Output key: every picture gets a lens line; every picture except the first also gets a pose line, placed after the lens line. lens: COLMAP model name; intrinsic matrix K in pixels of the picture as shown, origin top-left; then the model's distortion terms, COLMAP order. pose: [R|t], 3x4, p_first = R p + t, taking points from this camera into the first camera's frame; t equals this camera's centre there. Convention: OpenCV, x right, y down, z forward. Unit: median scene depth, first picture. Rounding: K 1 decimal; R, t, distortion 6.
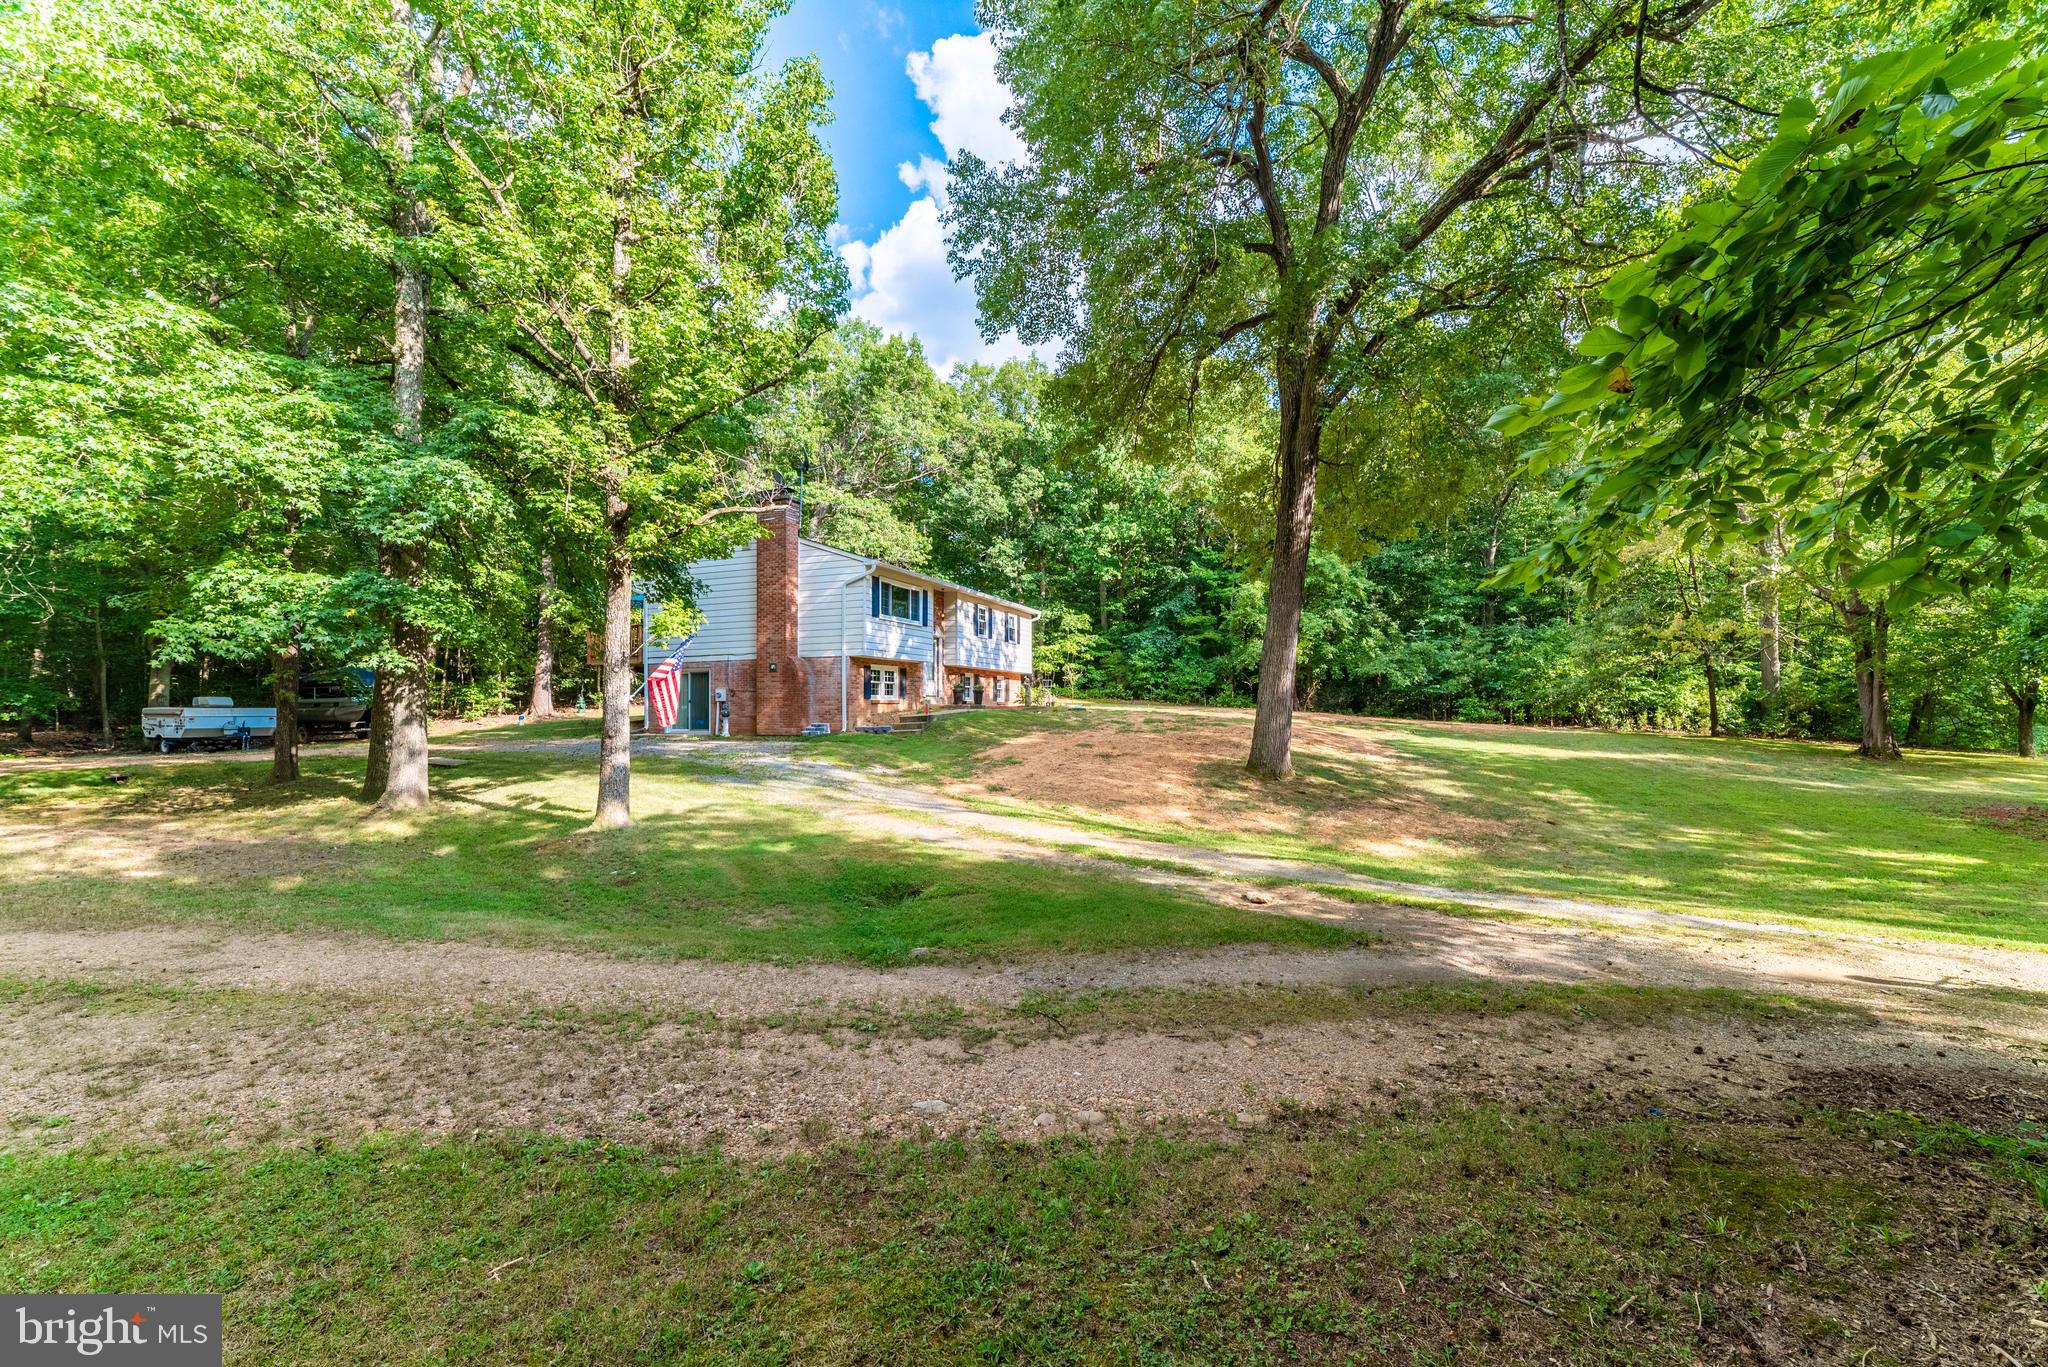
lens RADIAL K [[808.2, 0, 1037.7], [0, 808.2, 687.3], [0, 0, 1]] dist [-0.037683, 0.008545]
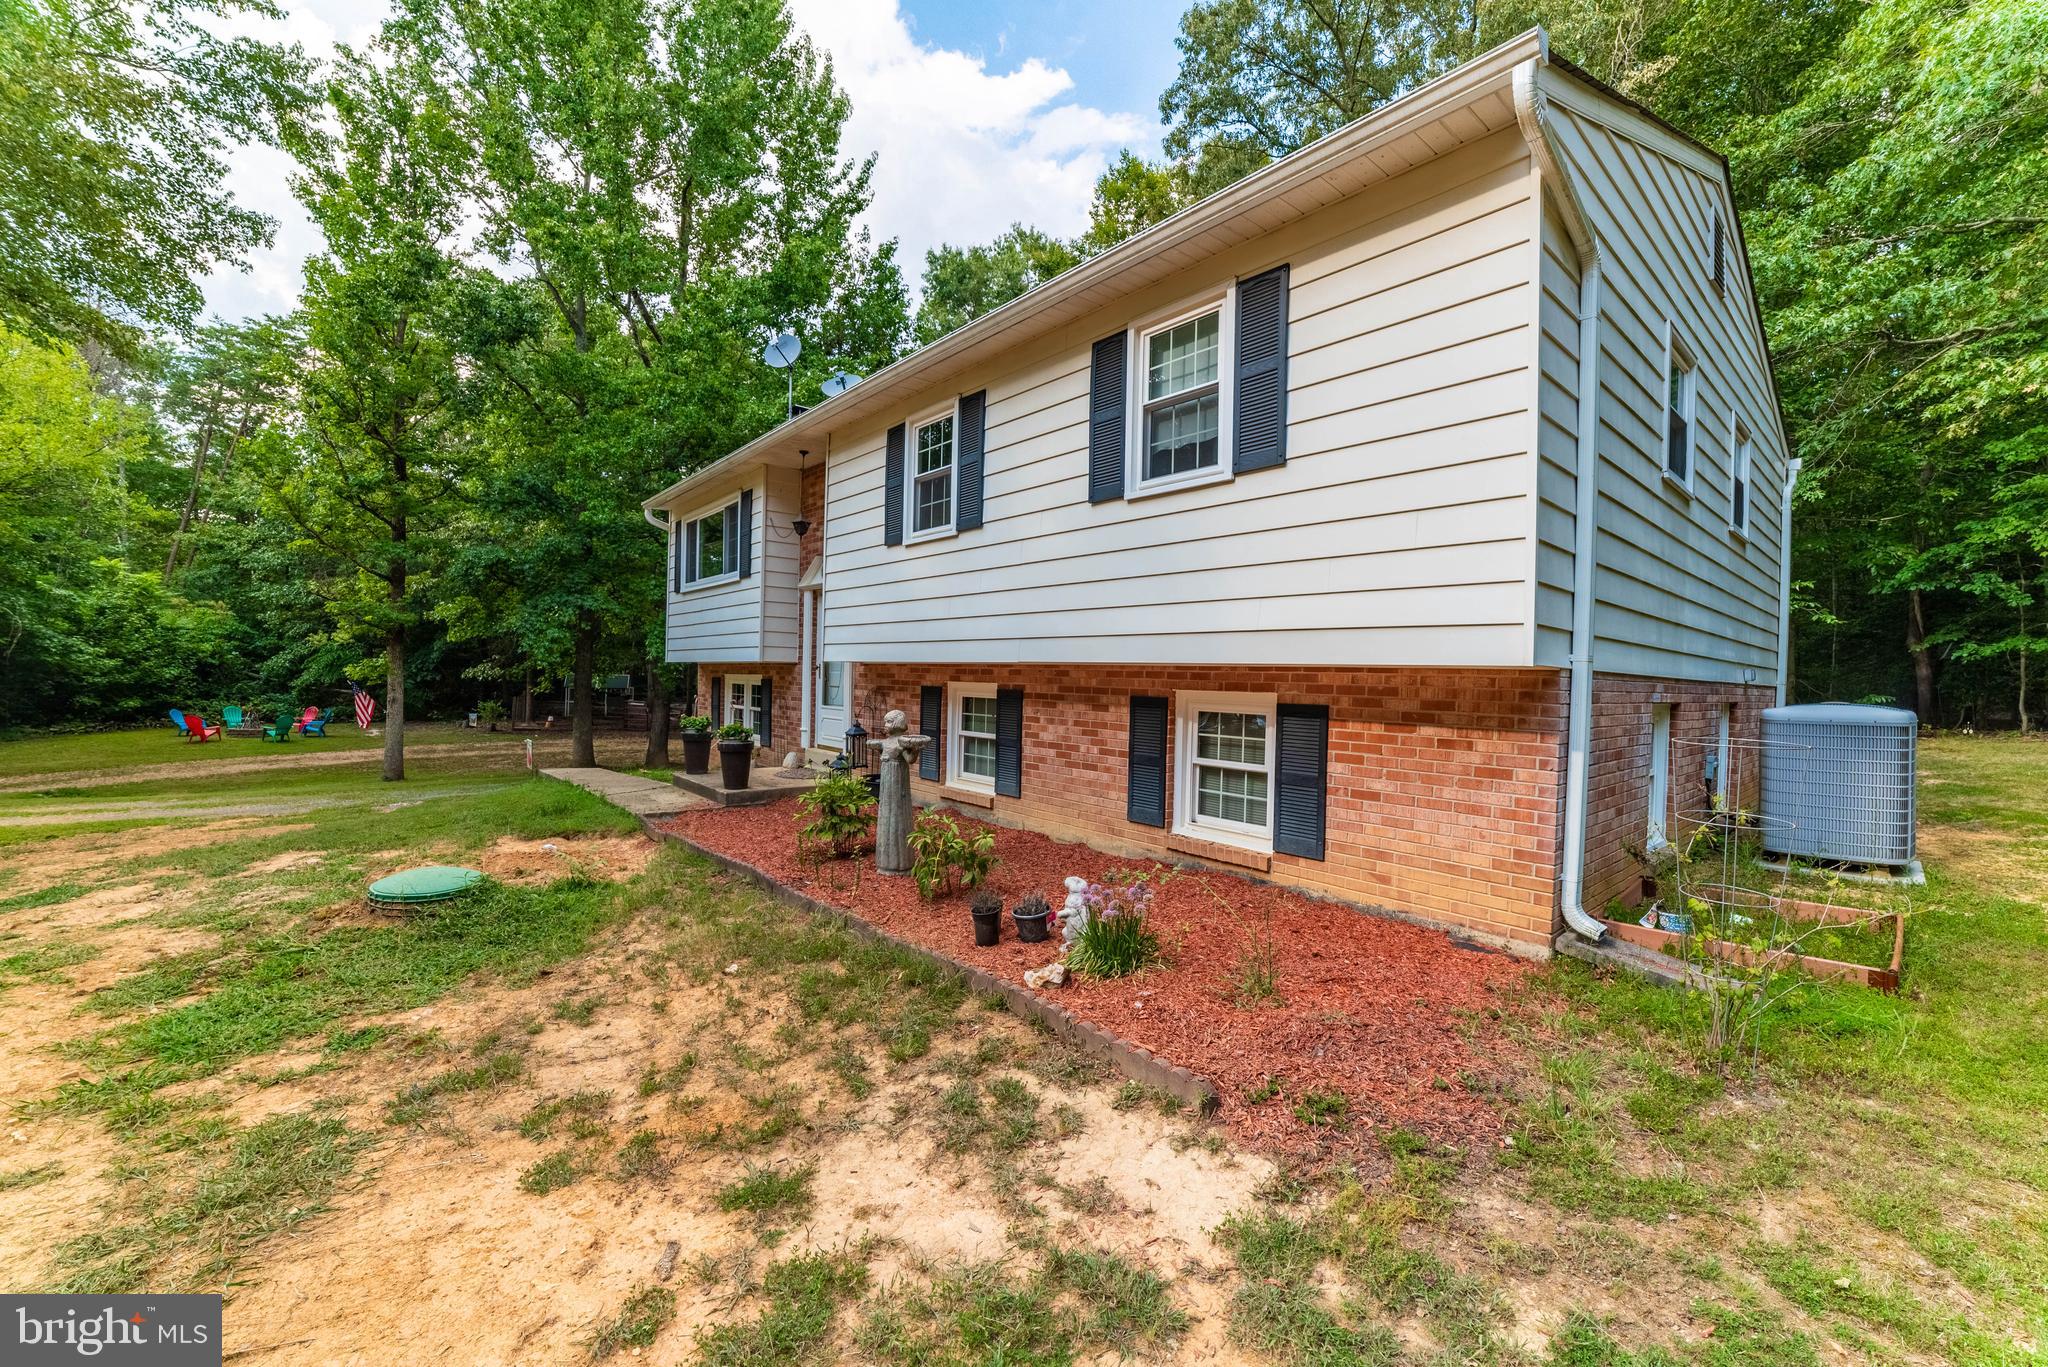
lens RADIAL K [[808.2, 0, 1037.7], [0, 808.2, 687.3], [0, 0, 1]] dist [-0.037683, 0.008545]
pose [[-0.486968, 0.000390, -0.873419, 0.088455], [-0.002741, 0.999994, 0.001975, -0.011988], [0.873415, 0.003356, -0.486965, 0.769194]]
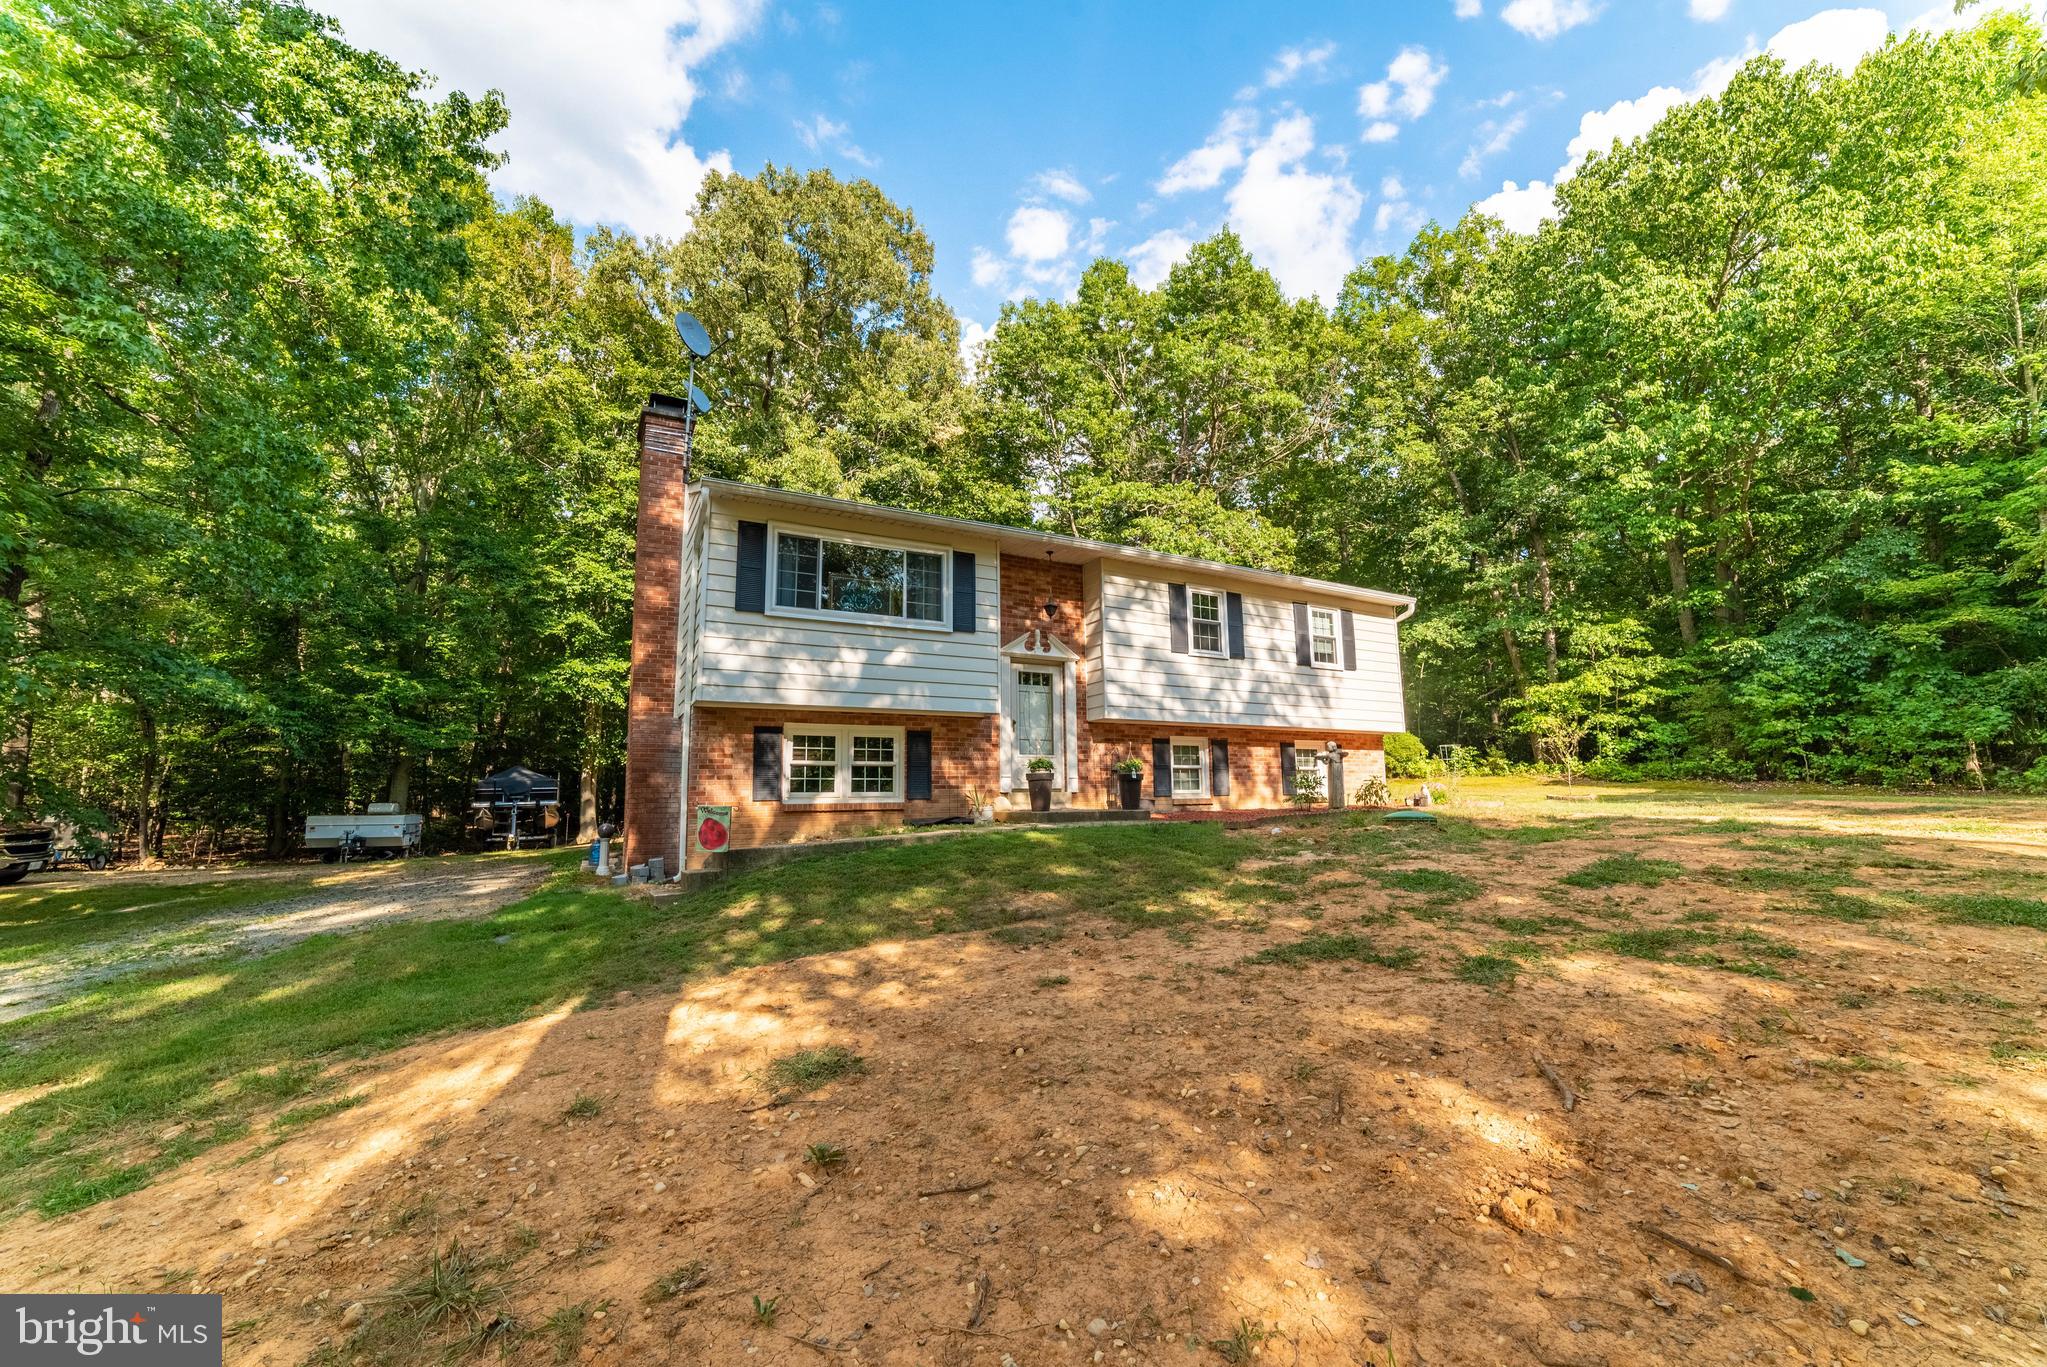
lens RADIAL K [[807.8, 0, 1037.2], [0, 807.8, 687.3], [0, 0, 1]] dist [-0.037683, 0.008545]
pose [[0.763953, -0.097897, -0.637803, 0.098043], [0.027757, 0.992495, -0.119092, 0.004387], [0.644675, 0.073277, 0.760937, 0.397573]]
